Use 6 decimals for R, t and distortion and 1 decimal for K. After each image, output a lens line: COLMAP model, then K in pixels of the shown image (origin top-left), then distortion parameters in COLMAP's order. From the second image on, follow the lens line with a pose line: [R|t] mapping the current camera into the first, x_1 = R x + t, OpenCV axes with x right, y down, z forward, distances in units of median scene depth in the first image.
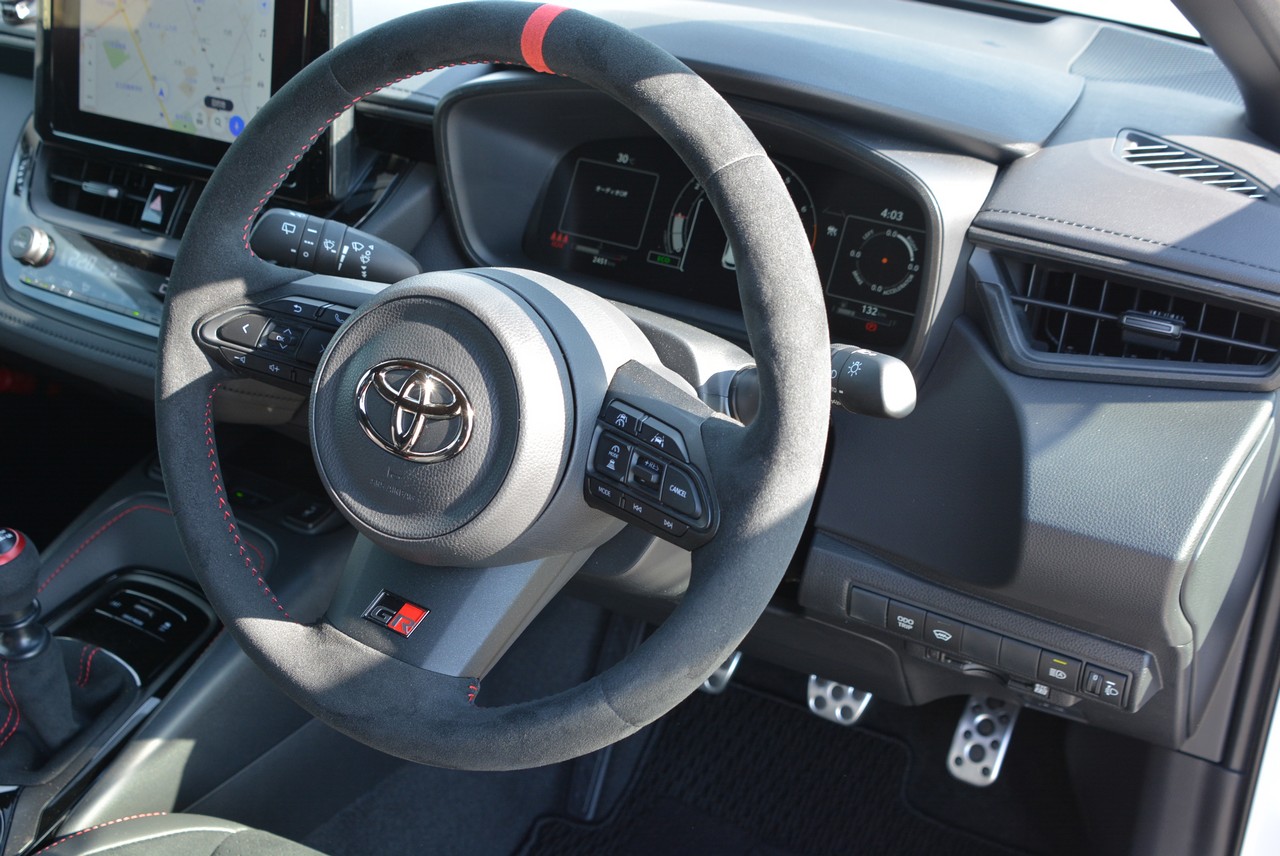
lens RADIAL K [[1510.7, 0, 640.0], [0, 1510.7, 428.0], [0, 0, 1]] dist [-0.129194, -0.000493]
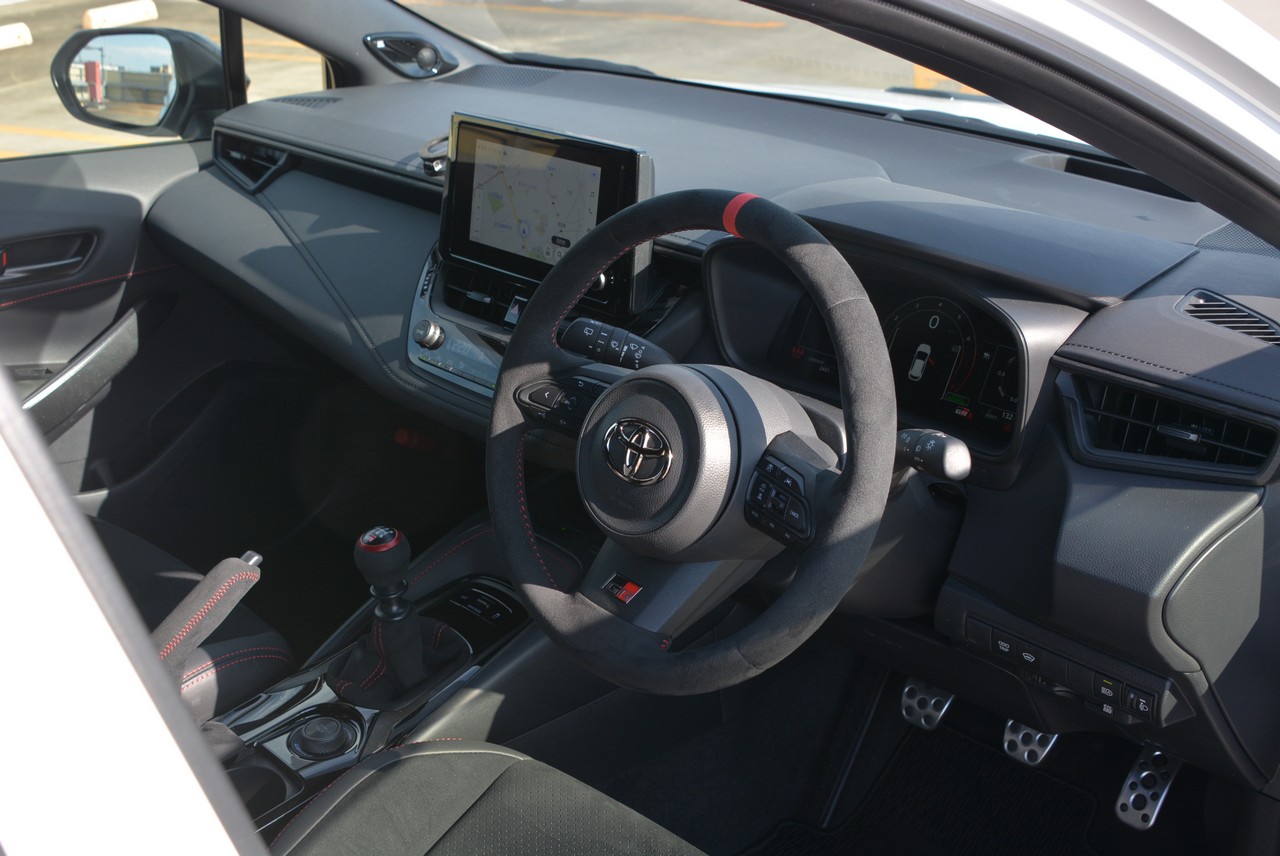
lens RADIAL K [[1510.7, 0, 640.0], [0, 1510.7, 428.0], [0, 0, 1]] dist [-0.129194, -0.000493]
pose [[0.960652, 0.066346, -0.269715, 0.231759], [-0.087413, 0.993927, -0.066850, 0.058357], [0.263641, 0.087796, 0.960617, -0.423558]]
